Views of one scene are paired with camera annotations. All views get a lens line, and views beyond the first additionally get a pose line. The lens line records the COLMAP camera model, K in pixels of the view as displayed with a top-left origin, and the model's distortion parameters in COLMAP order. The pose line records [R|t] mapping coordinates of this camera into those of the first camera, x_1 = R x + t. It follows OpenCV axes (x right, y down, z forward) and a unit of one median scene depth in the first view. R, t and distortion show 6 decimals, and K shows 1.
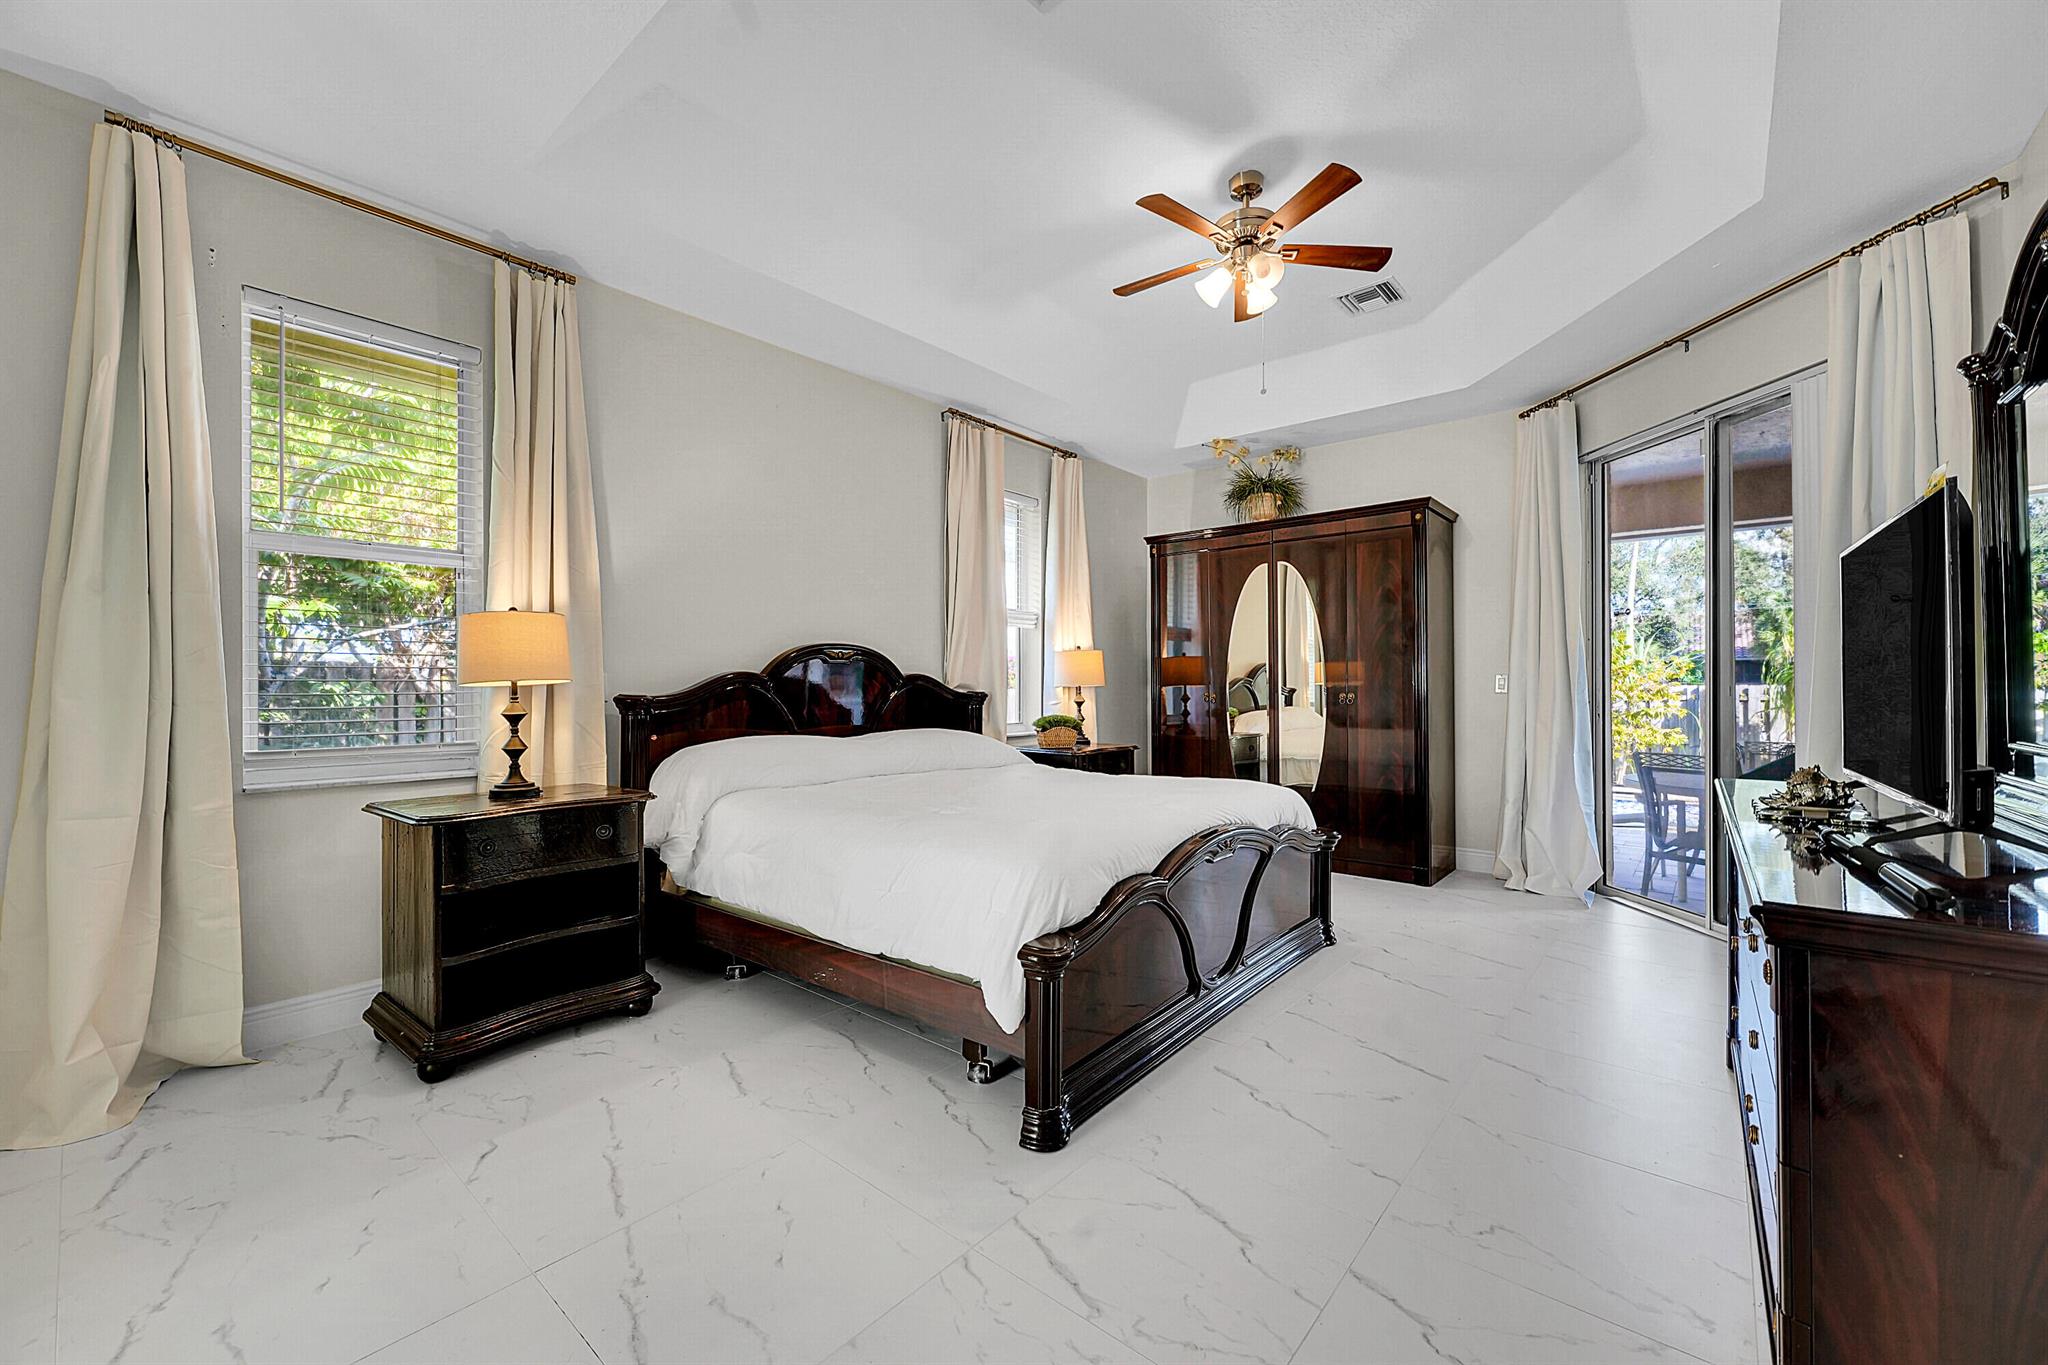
lens RADIAL K [[806.9, 0, 1026.4], [0, 806.9, 679.5], [0, 0, 1]] dist [-0.001467, 0.000778]
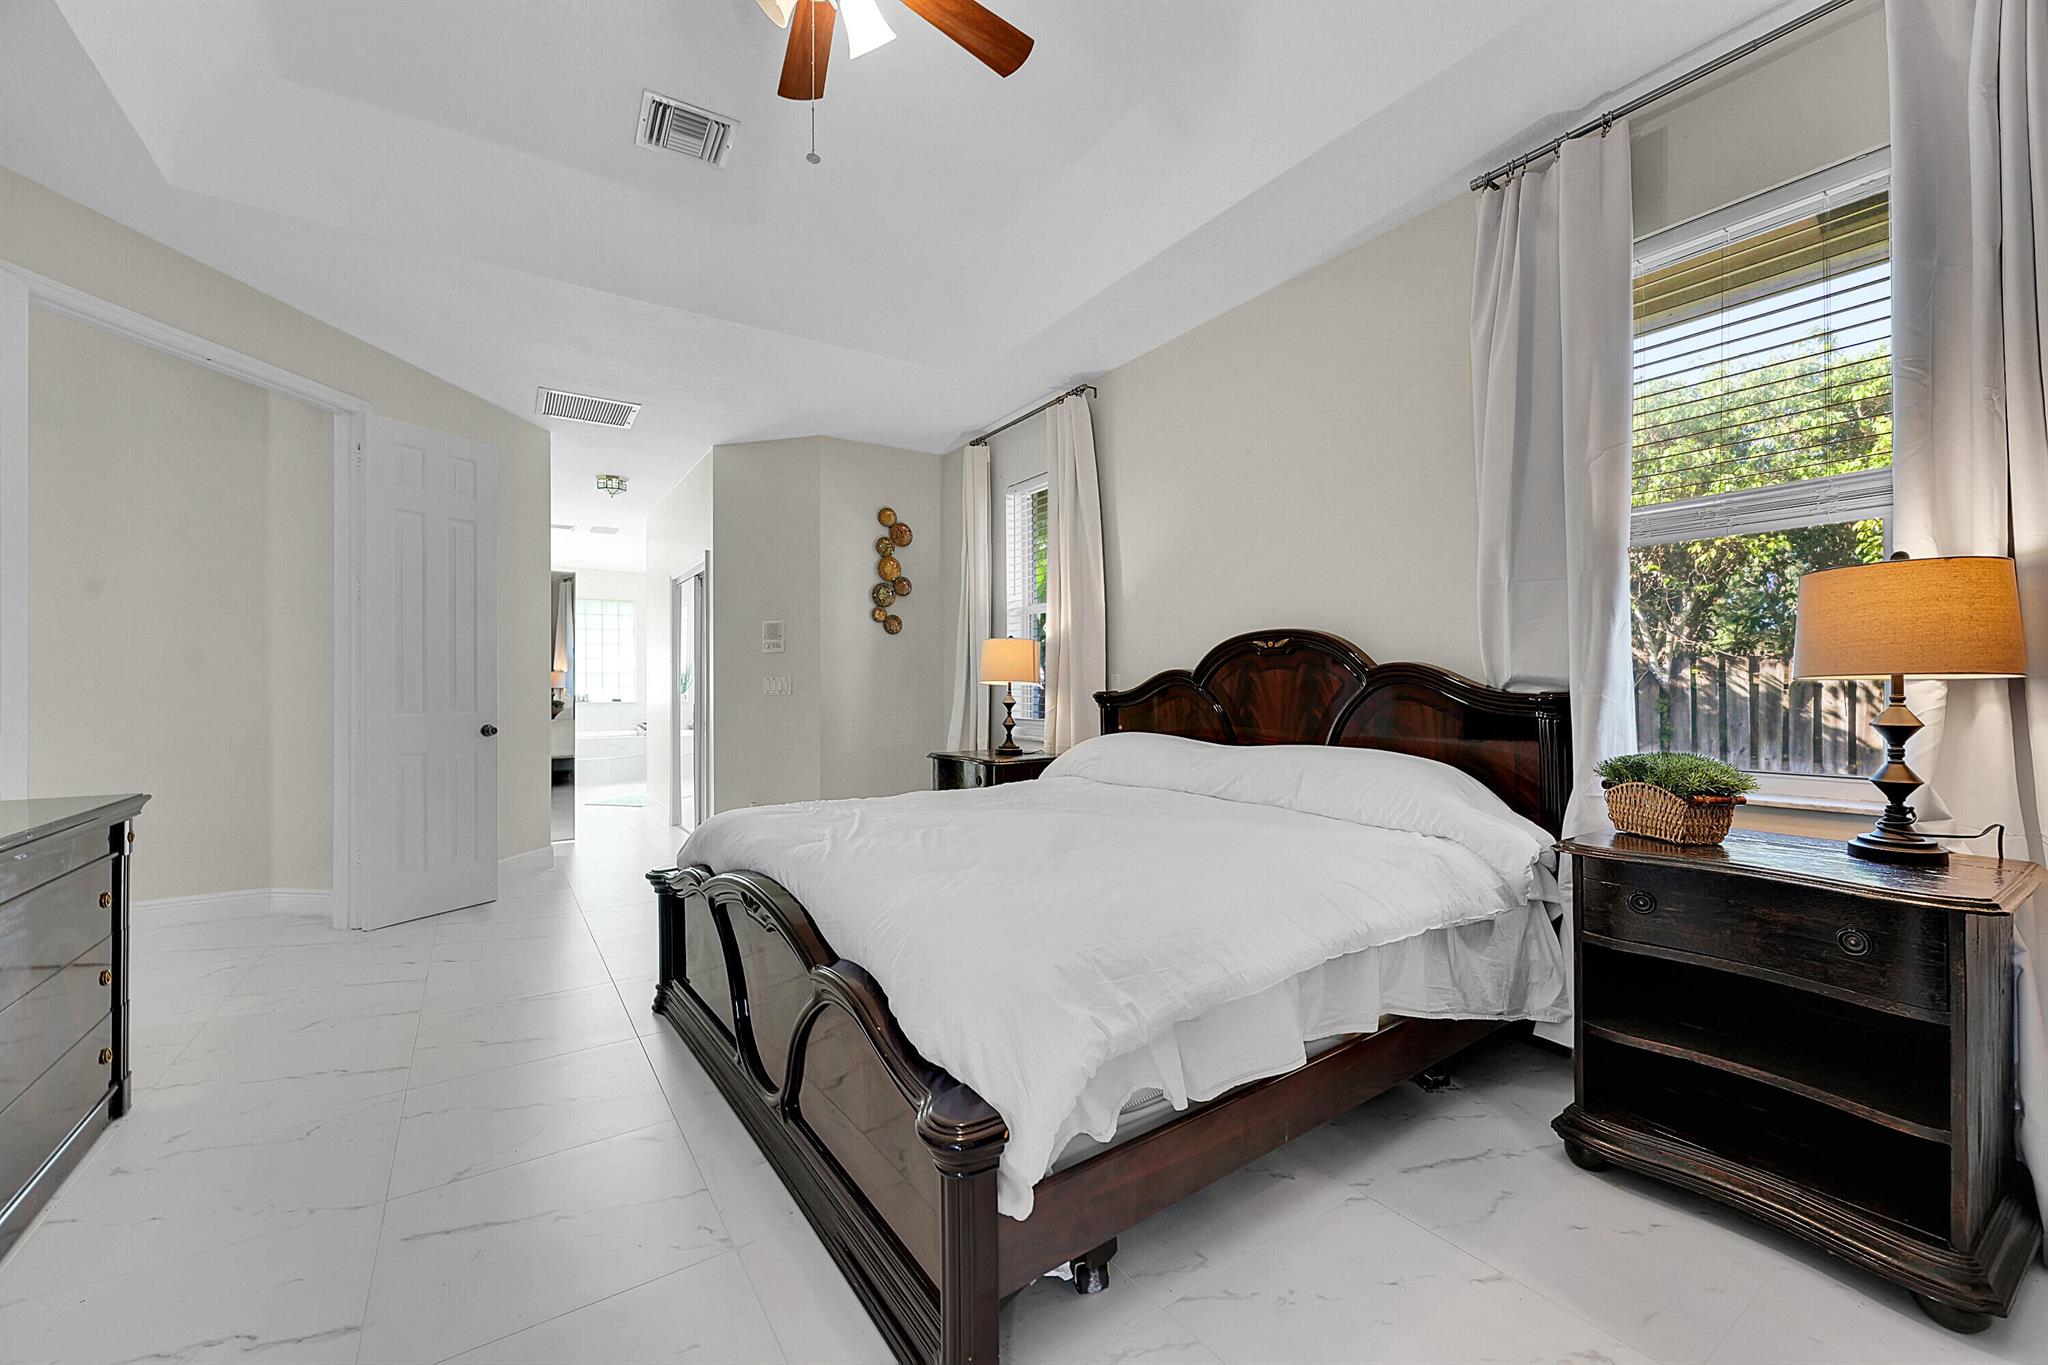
lens RADIAL K [[806.9, 0, 1019.9], [0, 806.9, 684.7], [0, 0, 1]] dist [-0.001467, 0.000778]
pose [[-0.268327, 0.002735, -0.963324, 0.802192], [0.015823, 0.999874, -0.001569, 0.009048], [0.963198, -0.015664, -0.268337, 1.281261]]
